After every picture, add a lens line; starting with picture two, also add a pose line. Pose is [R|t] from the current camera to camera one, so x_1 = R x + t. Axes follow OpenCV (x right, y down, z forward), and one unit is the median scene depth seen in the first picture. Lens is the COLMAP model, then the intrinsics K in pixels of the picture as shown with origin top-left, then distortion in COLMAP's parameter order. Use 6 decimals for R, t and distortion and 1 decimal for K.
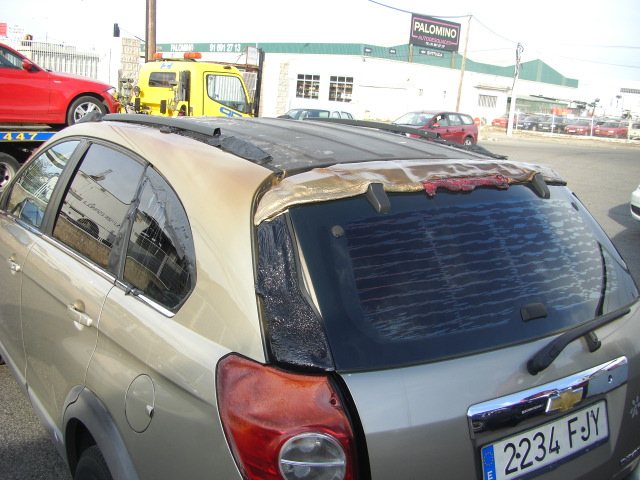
lens RADIAL K [[720.9, 0, 305.8], [0, 720.9, 243.4], [0, 0, 1]] dist [-0.194672, 0.162435]
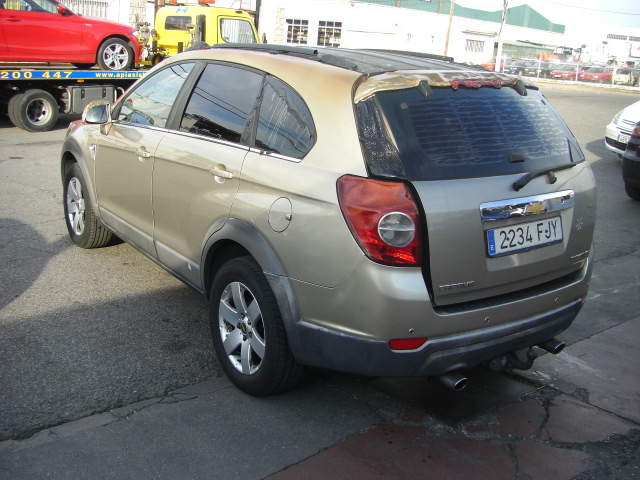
lens RADIAL K [[720.9, 0, 305.8], [0, 720.9, 243.4], [0, 0, 1]] dist [-0.194672, 0.162435]
pose [[0.999790, -0.004842, 0.019909, -0.199898], [0.003358, 0.997259, 0.073912, 0.161374], [-0.020212, -0.073830, 0.997066, -0.641299]]
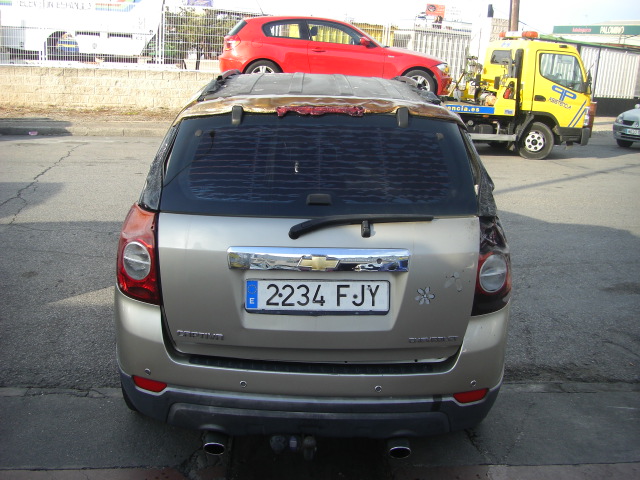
lens RADIAL K [[720.9, 0, 305.8], [0, 720.9, 243.4], [0, 0, 1]] dist [-0.194672, 0.162435]
pose [[0.831771, 0.122546, -0.541424, 0.992153], [-0.109256, 0.992391, 0.056771, 0.096527], [0.544261, 0.011934, 0.838831, -0.180000]]
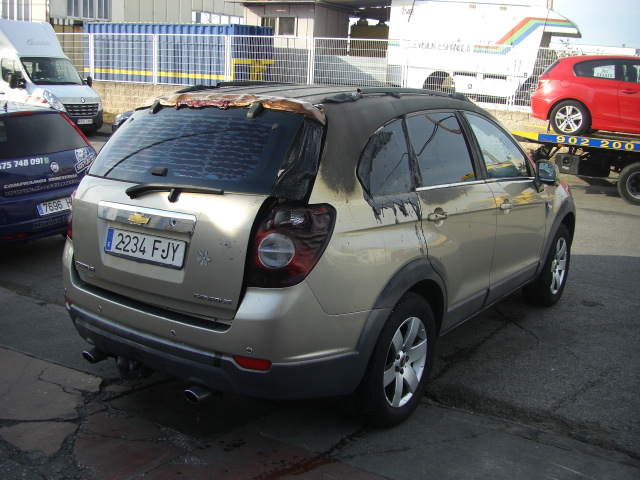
lens RADIAL K [[720.9, 0, 305.8], [0, 720.9, 243.4], [0, 0, 1]] dist [-0.194672, 0.162435]
pose [[0.362500, 0.166842, -0.916928, 1.915442], [-0.214960, 0.972286, 0.091932, 0.028951], [0.906855, 0.163777, 0.388319, 0.624725]]
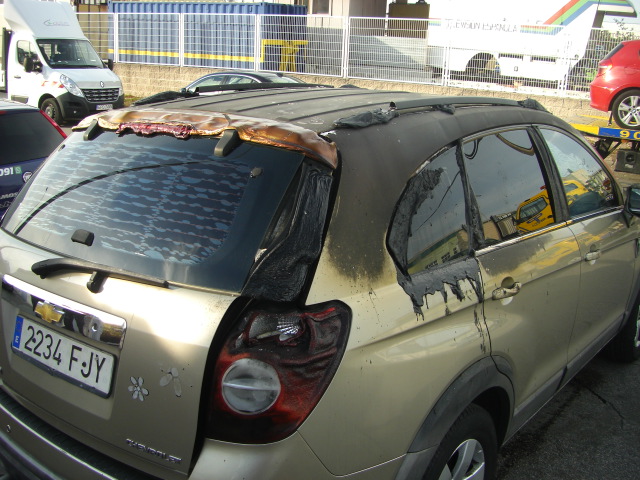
lens RADIAL K [[720.9, 0, 305.8], [0, 720.9, 243.4], [0, 0, 1]] dist [-0.194672, 0.162435]
pose [[0.313365, 0.197047, -0.928964, 1.366696], [-0.218373, 0.966972, 0.131446, -0.109310], [0.924184, 0.161670, 0.346045, 0.868106]]
